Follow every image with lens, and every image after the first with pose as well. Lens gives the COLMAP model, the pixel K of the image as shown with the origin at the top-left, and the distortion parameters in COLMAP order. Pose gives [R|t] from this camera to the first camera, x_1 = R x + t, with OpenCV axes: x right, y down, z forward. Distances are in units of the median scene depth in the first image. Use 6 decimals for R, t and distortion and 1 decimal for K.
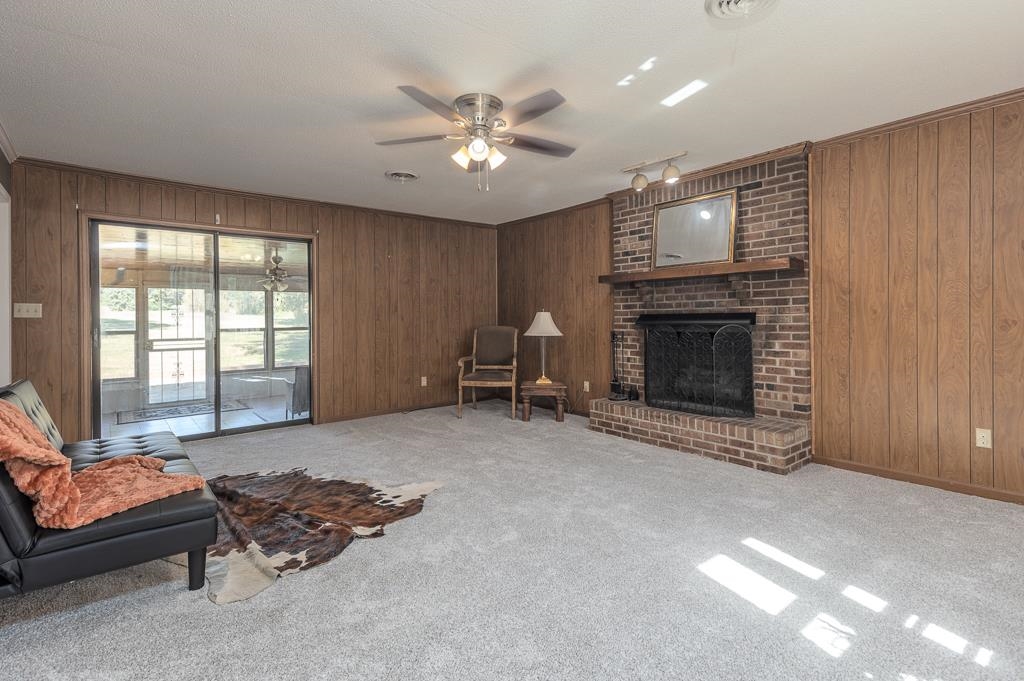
lens RADIAL K [[491.3, 0, 510.2], [0, 491.3, 312.4], [0, 0, 1]] dist [0.037810, -0.001095]
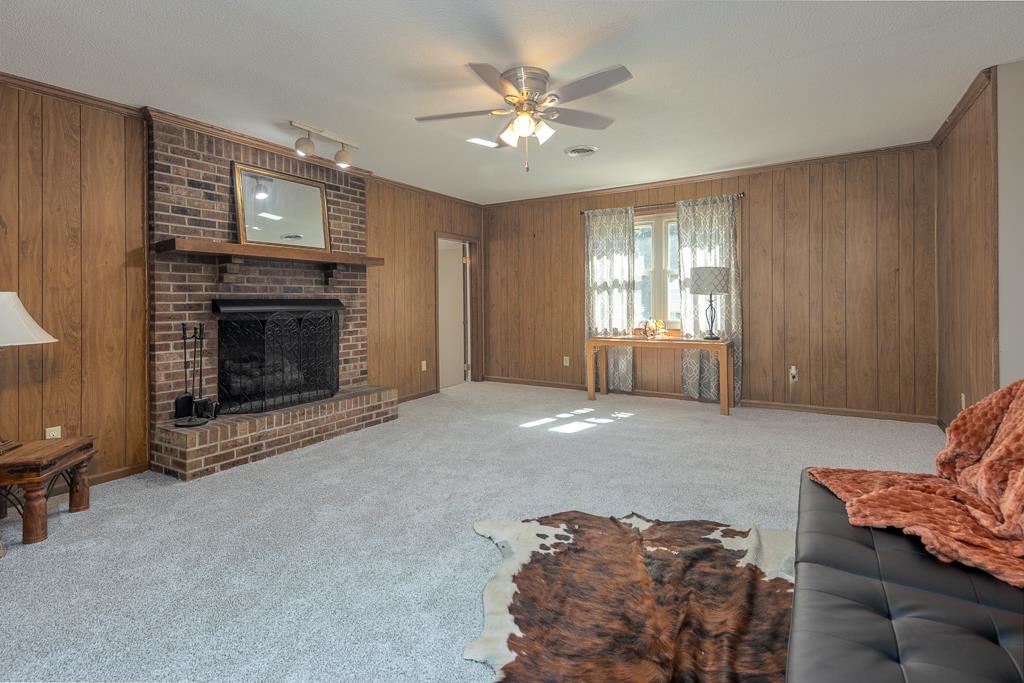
lens RADIAL K [[489.6, 0, 513.0], [0, 489.6, 297.9], [0, 0, 1]] dist [0.042290, -0.000175]
pose [[-0.339723, 0.020918, 0.940293, -0.716945], [0.005570, 0.999780, -0.020229, 0.023670], [-0.940509, -0.001635, -0.339764, 1.008529]]
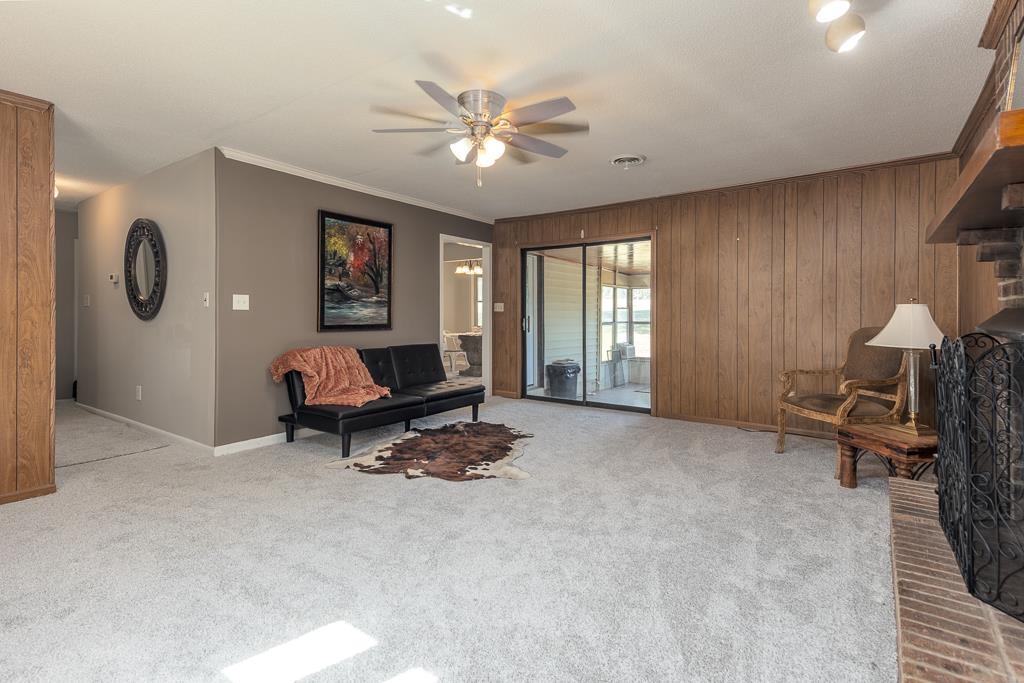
lens RADIAL K [[491.3, 0, 510.2], [0, 491.3, 313.4], [0, 0, 1]] dist [0.037810, -0.001095]
pose [[0.264284, 0.008143, -0.964411, 0.688421], [0.006533, 0.999926, 0.010233, 0.000321], [0.964423, -0.009005, 0.264211, 0.589681]]
